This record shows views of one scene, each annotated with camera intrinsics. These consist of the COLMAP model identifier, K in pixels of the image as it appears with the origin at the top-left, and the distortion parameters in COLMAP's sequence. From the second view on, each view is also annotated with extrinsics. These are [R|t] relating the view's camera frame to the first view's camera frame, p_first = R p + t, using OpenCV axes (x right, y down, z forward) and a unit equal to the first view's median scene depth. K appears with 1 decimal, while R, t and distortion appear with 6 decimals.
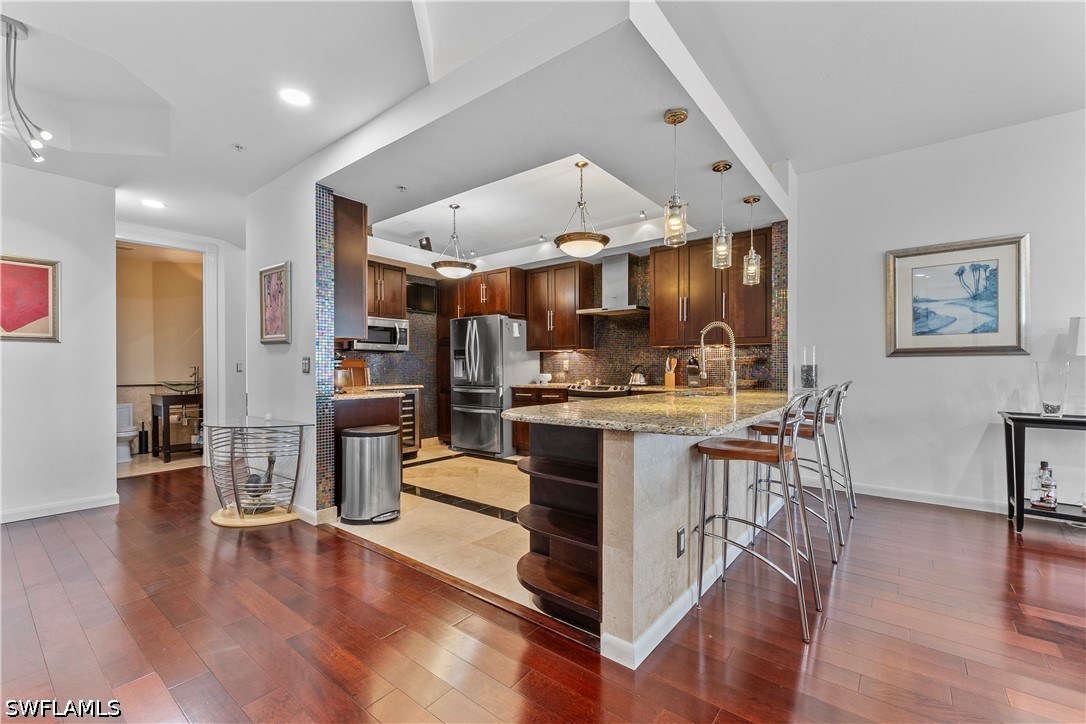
lens RADIAL K [[461.4, 0, 545.3], [0, 461.4, 368.8], [0, 0, 1]] dist [0.007620, -0.000286]
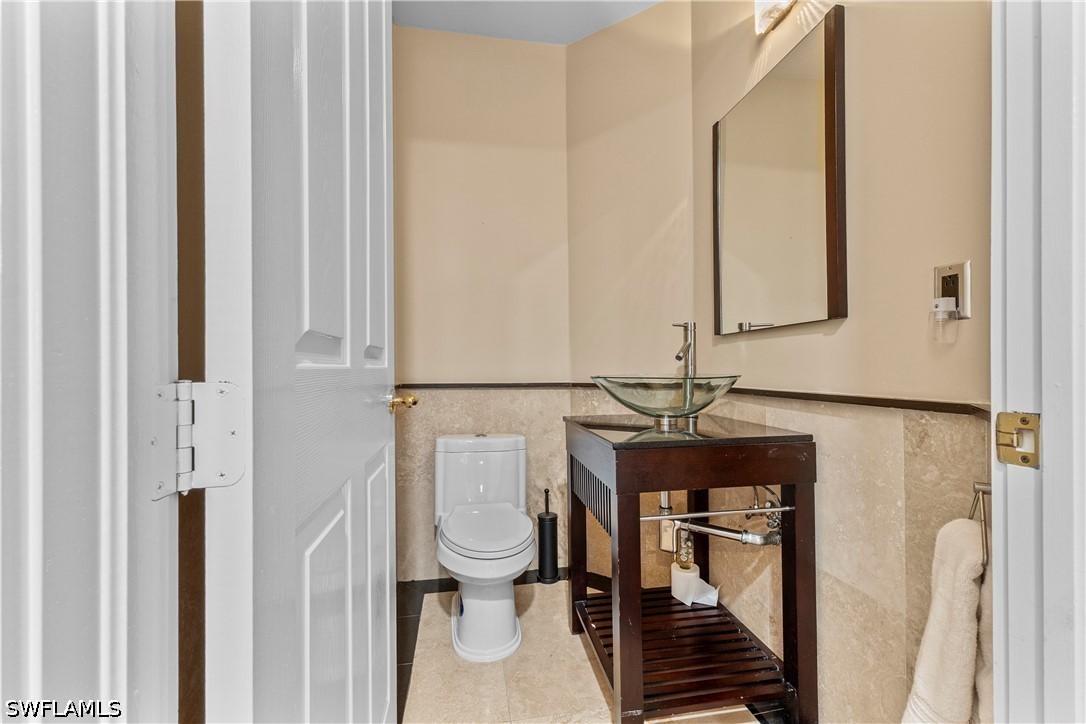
lens RADIAL K [[461.4, 0, 544.3], [0, 461.4, 368.6], [0, 0, 1]] dist [0.007620, -0.000286]
pose [[0.748601, -0.002823, -0.663015, -0.631808], [-0.000599, 0.999988, -0.004934, 0.024168], [0.663020, 0.004090, 0.748590, 0.731264]]
